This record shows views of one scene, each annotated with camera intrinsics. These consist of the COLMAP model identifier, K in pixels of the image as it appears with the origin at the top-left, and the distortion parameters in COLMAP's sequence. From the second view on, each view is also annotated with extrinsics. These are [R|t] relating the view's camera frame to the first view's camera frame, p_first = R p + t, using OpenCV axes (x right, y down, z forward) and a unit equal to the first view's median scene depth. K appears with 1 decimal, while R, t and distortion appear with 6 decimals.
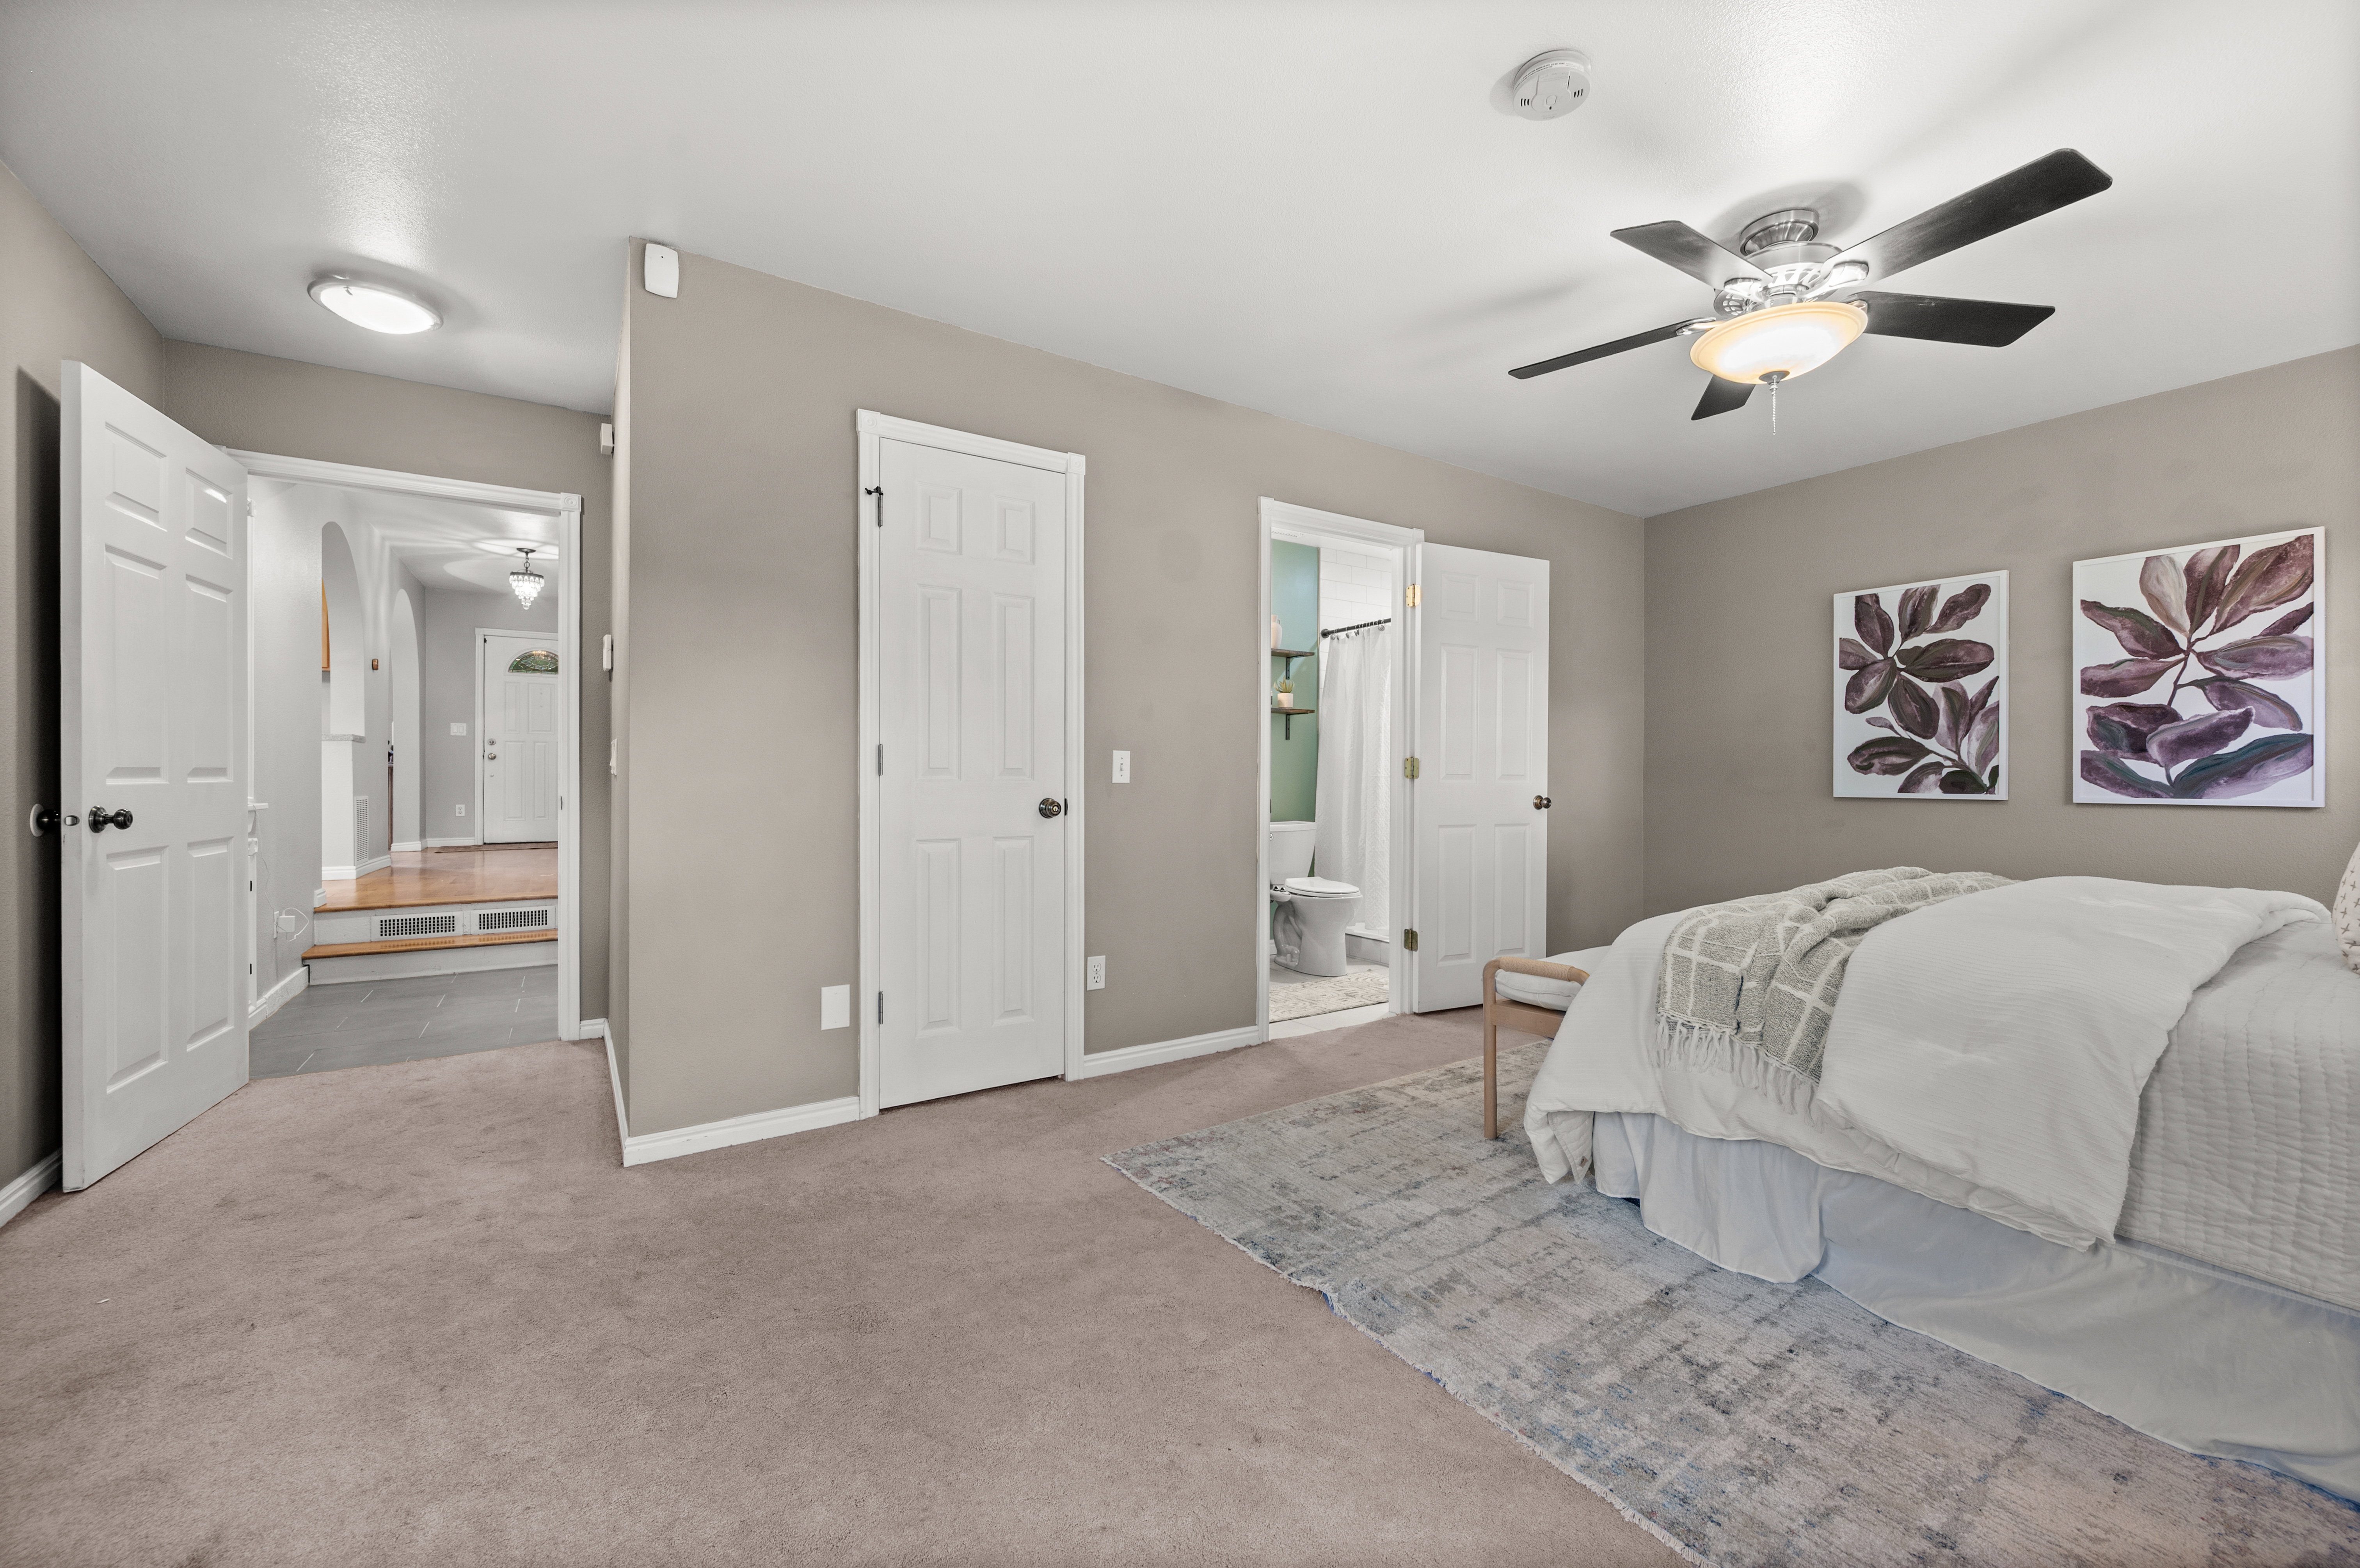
lens RADIAL K [[932.5, 0, 1181.7], [0, 932.5, 770.7], [0, 0, 1]] dist [-0.001089, -0.000173]
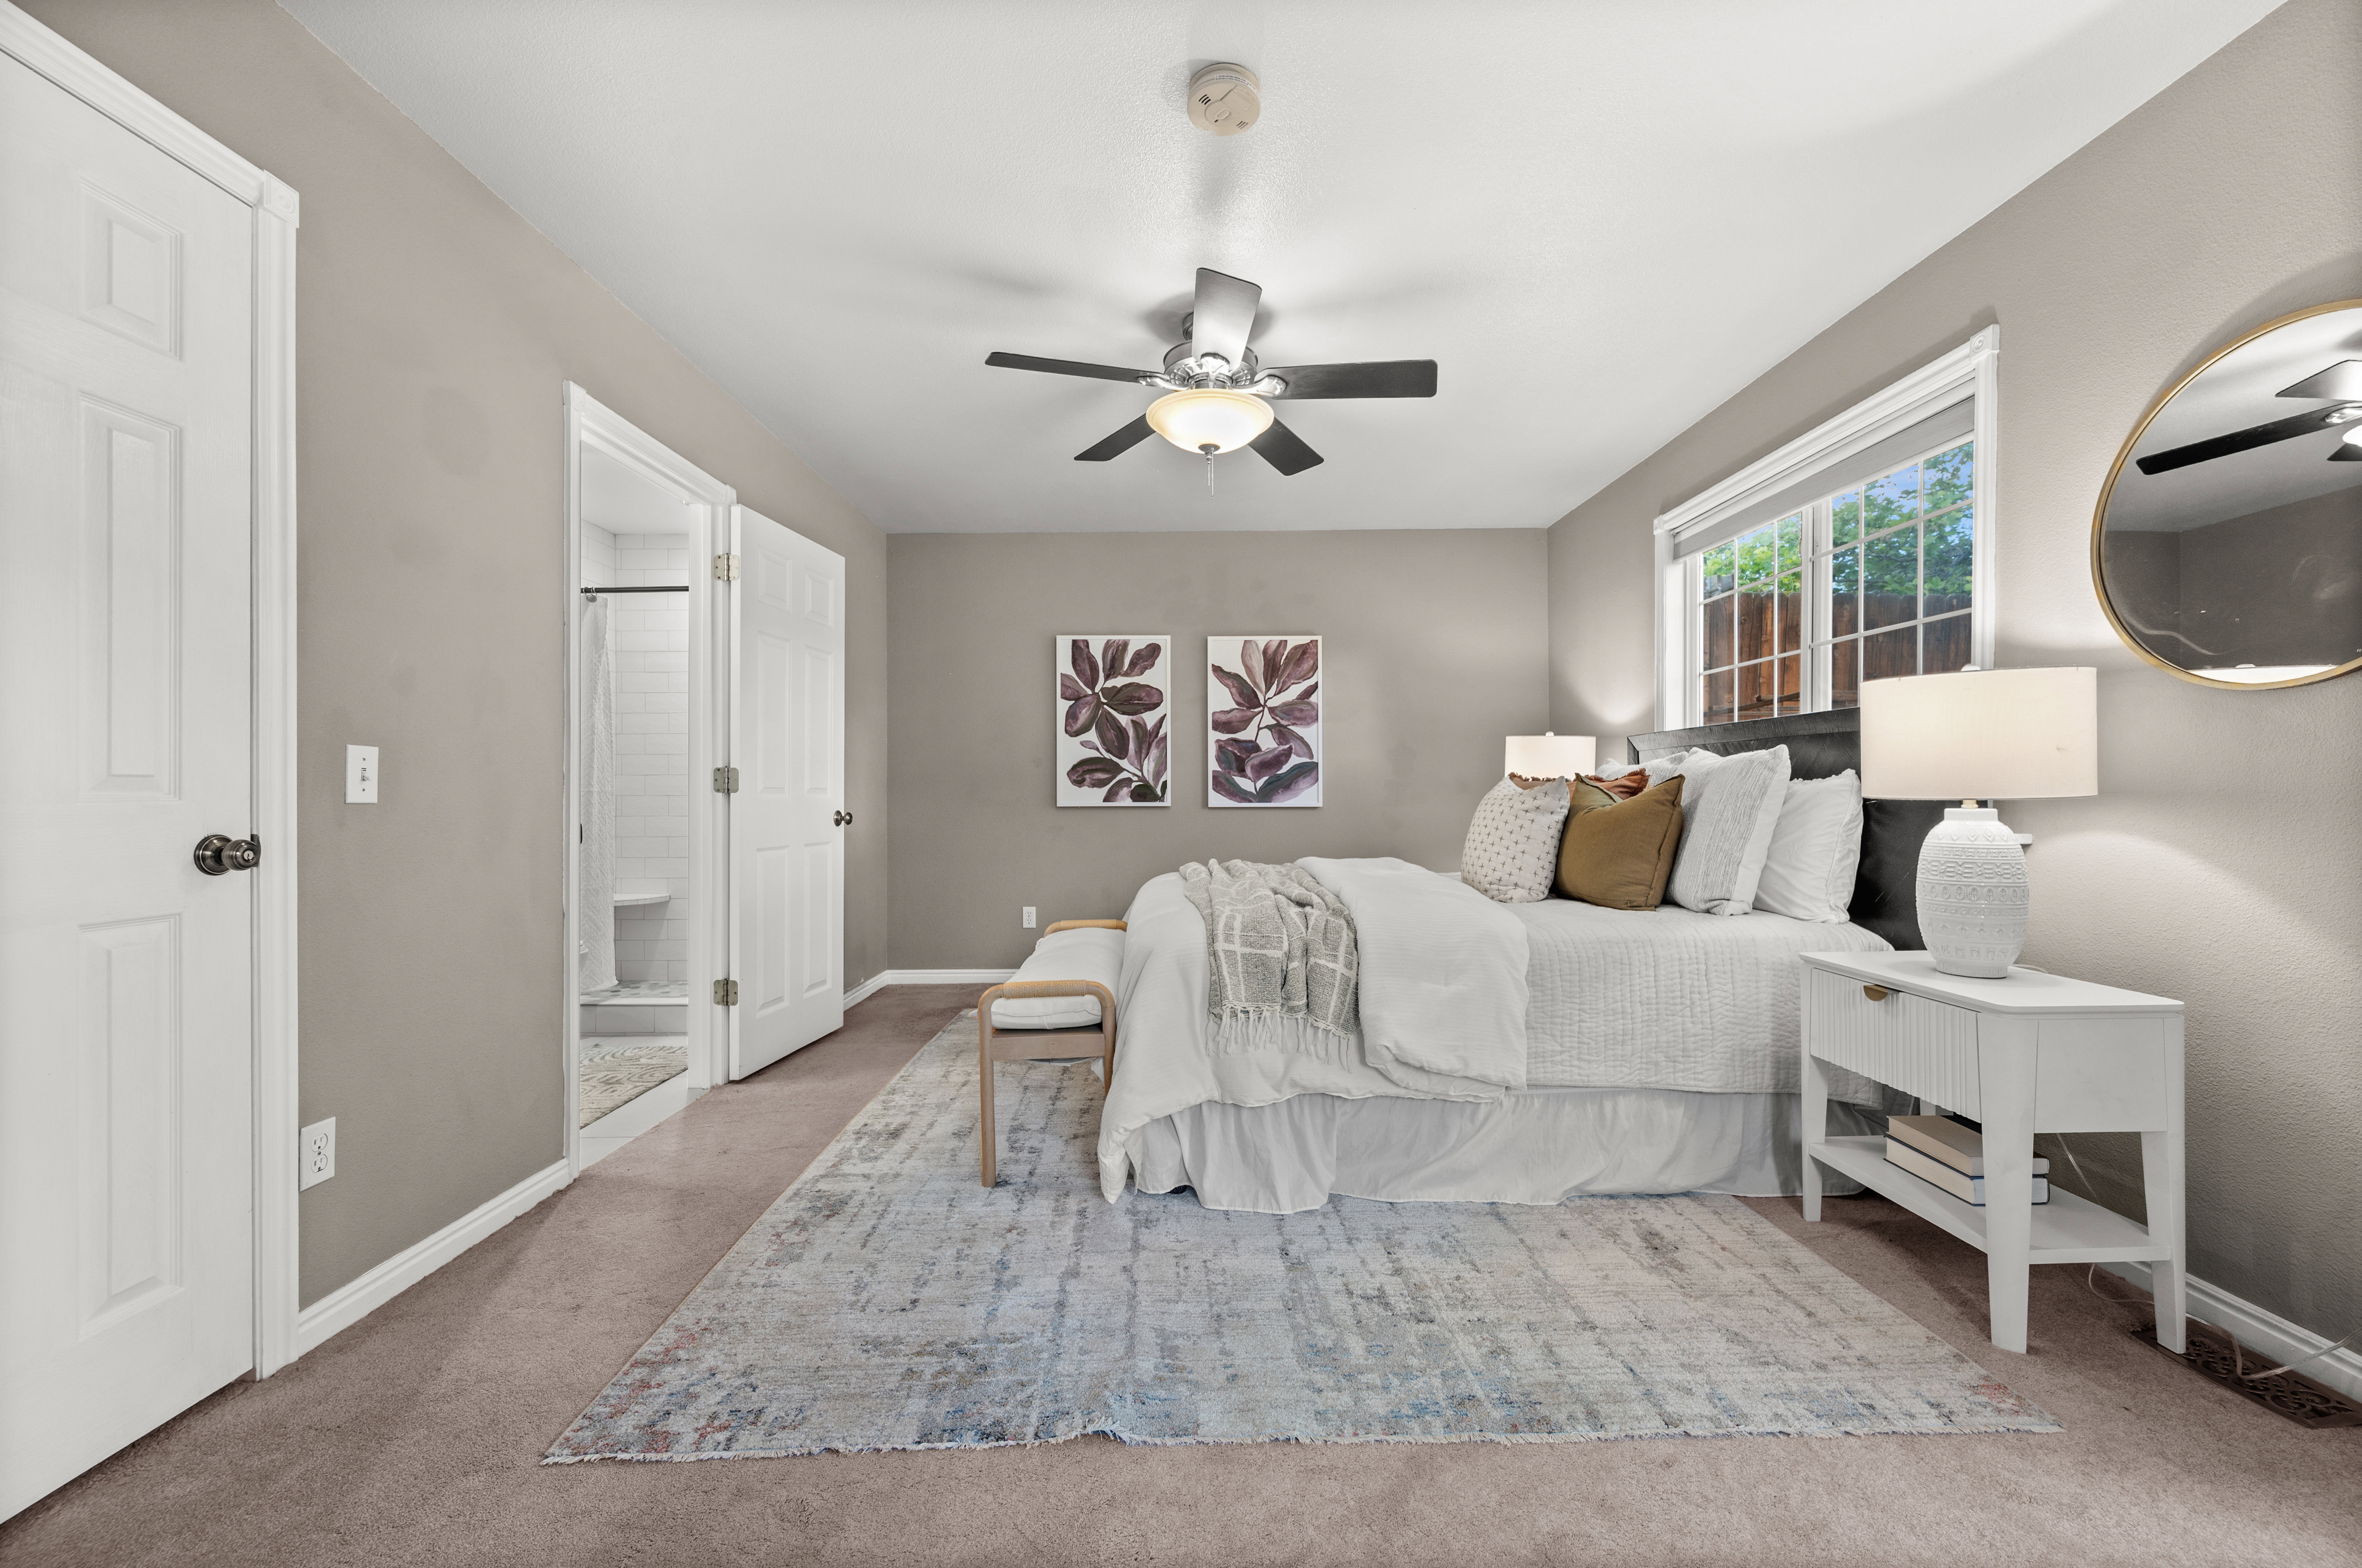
lens RADIAL K [[936.7, 0, 1181.0], [0, 936.7, 784.0], [0, 0, 1]] dist [-0.000356, -0.000129]
pose [[0.548933, 0.002181, 0.835864, -0.256372], [-0.000587, 0.999997, -0.002224, 0.002376], [-0.835866, 0.000730, 0.548933, 0.263885]]
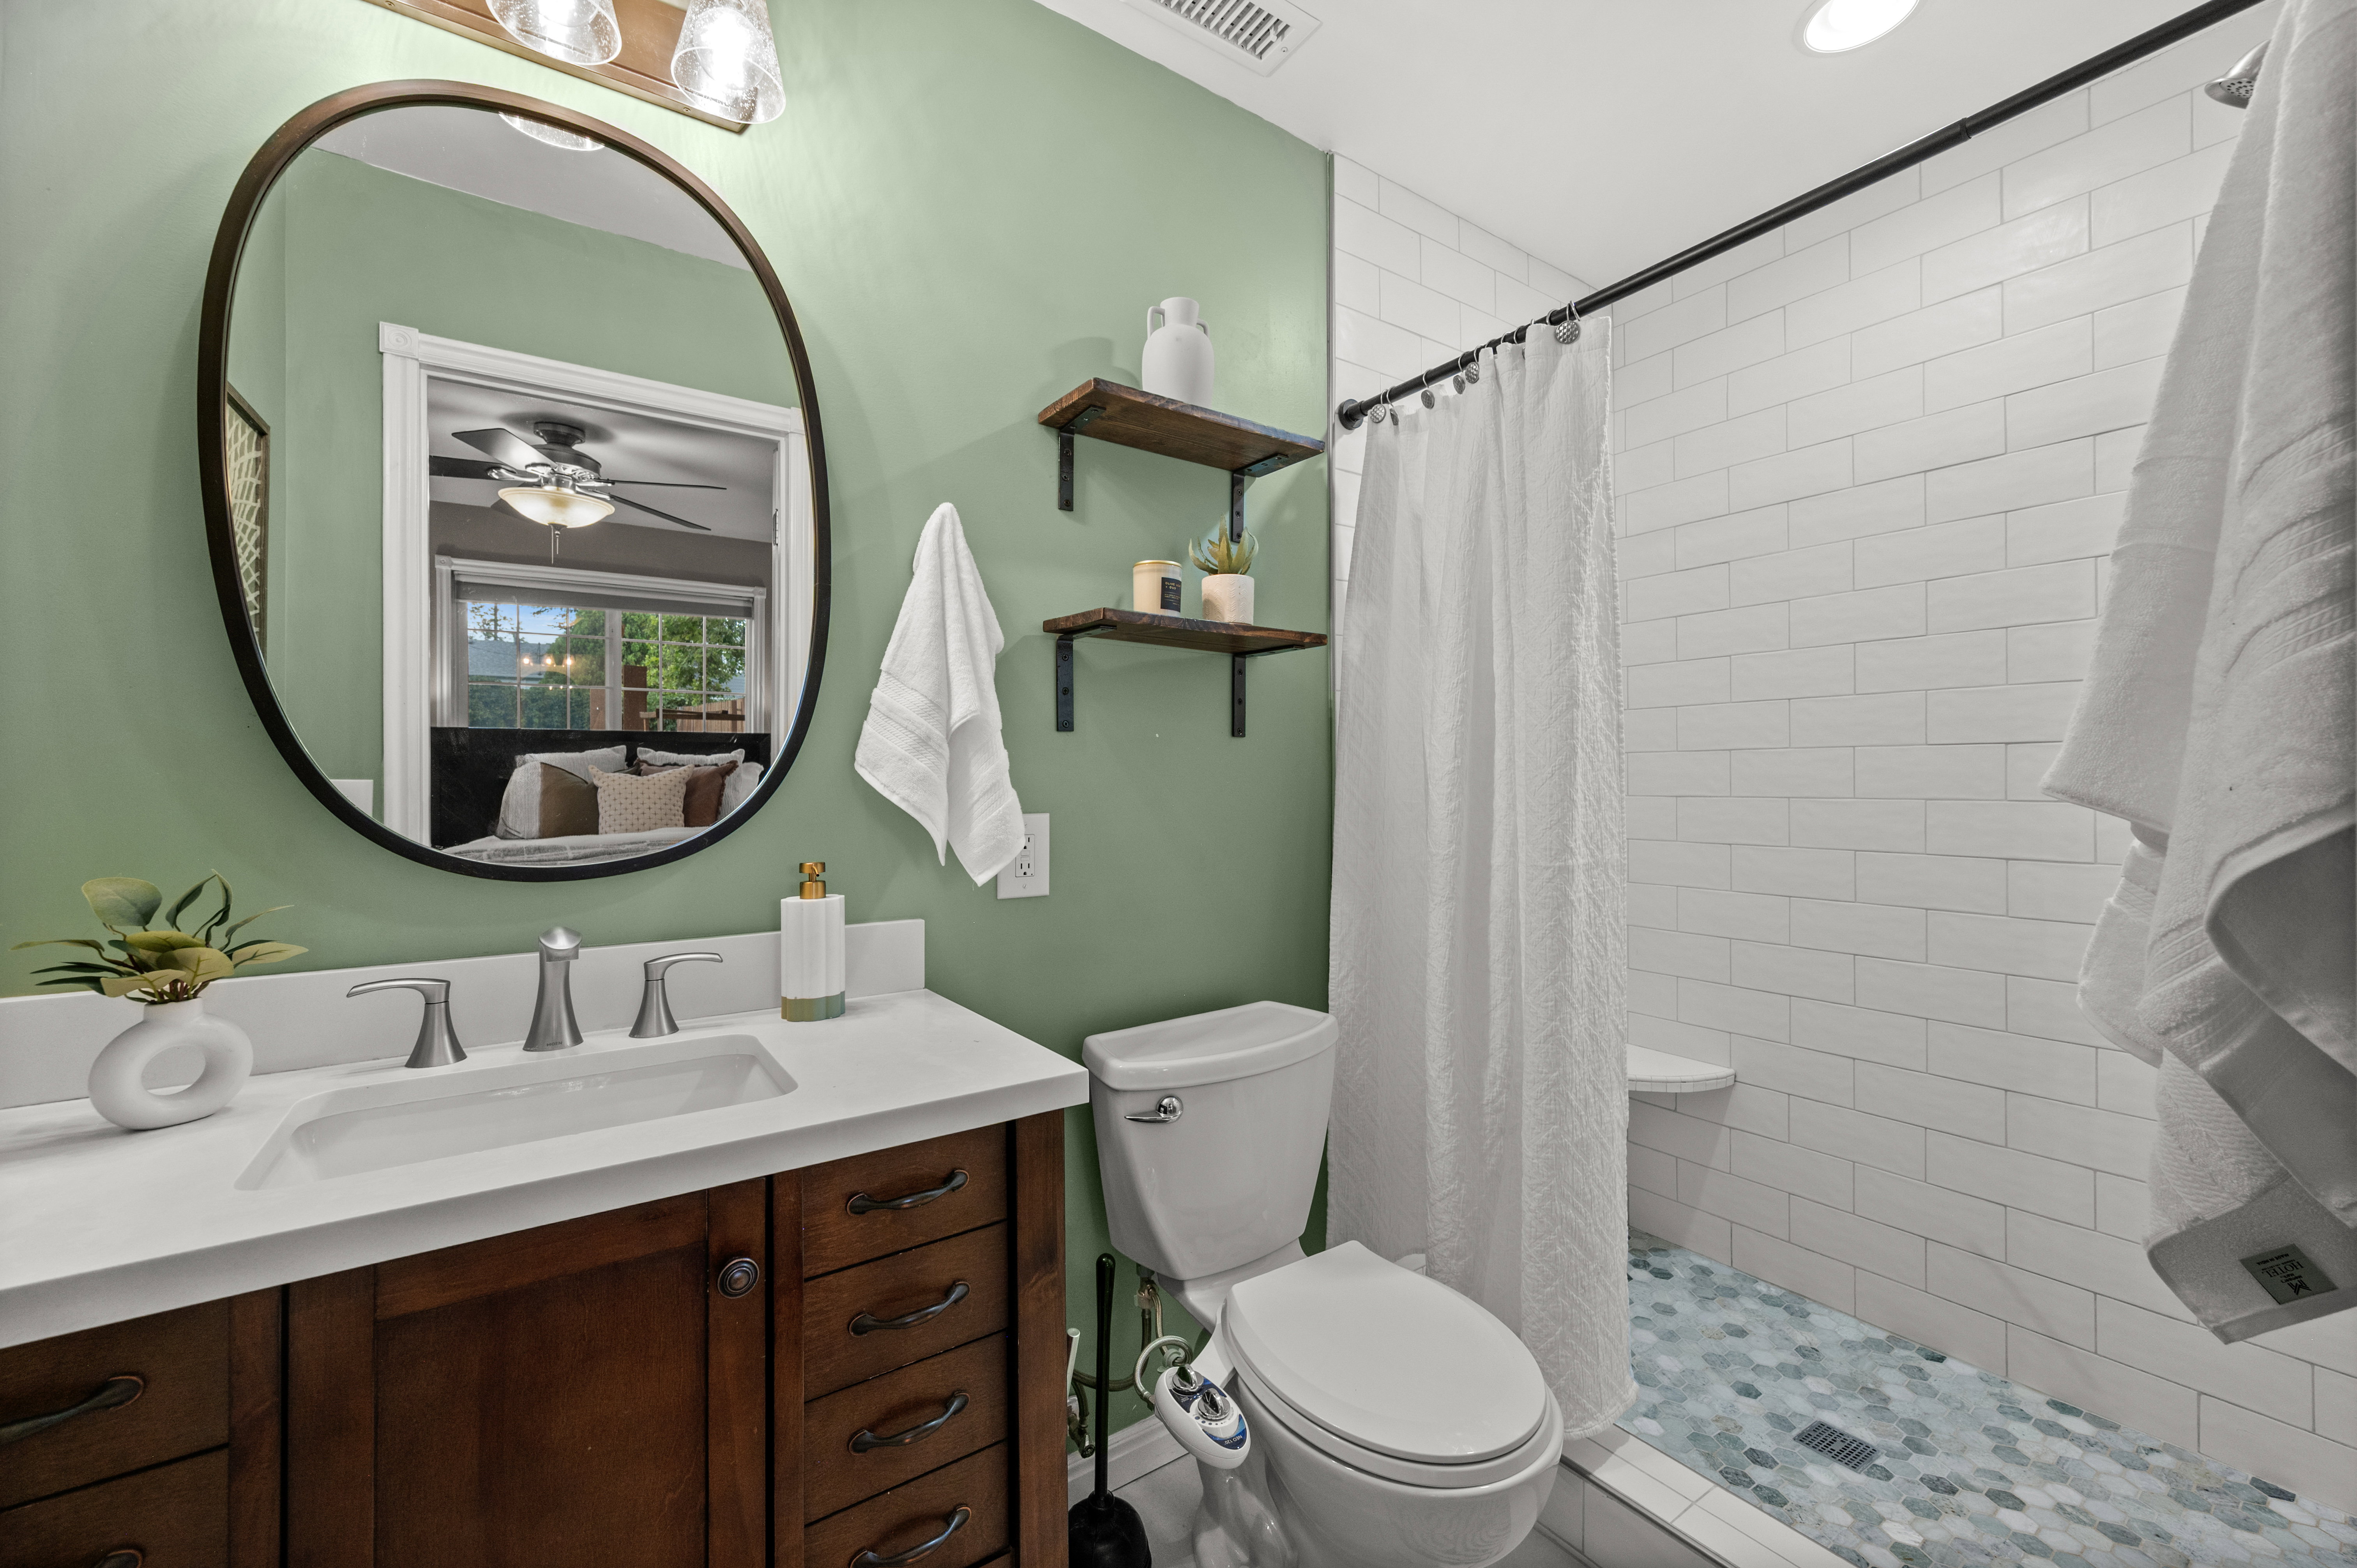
lens RADIAL K [[968.3, 0, 1172.3], [0, 968.3, 758.0], [0, 0, 1]] dist [-0.003056, -0.000742]
pose [[0.999799, -0.001816, 0.019955, 0.140000], [0.001900, 0.999989, -0.004210, -0.038985], [-0.019947, 0.004247, 0.999792, 1.110885]]
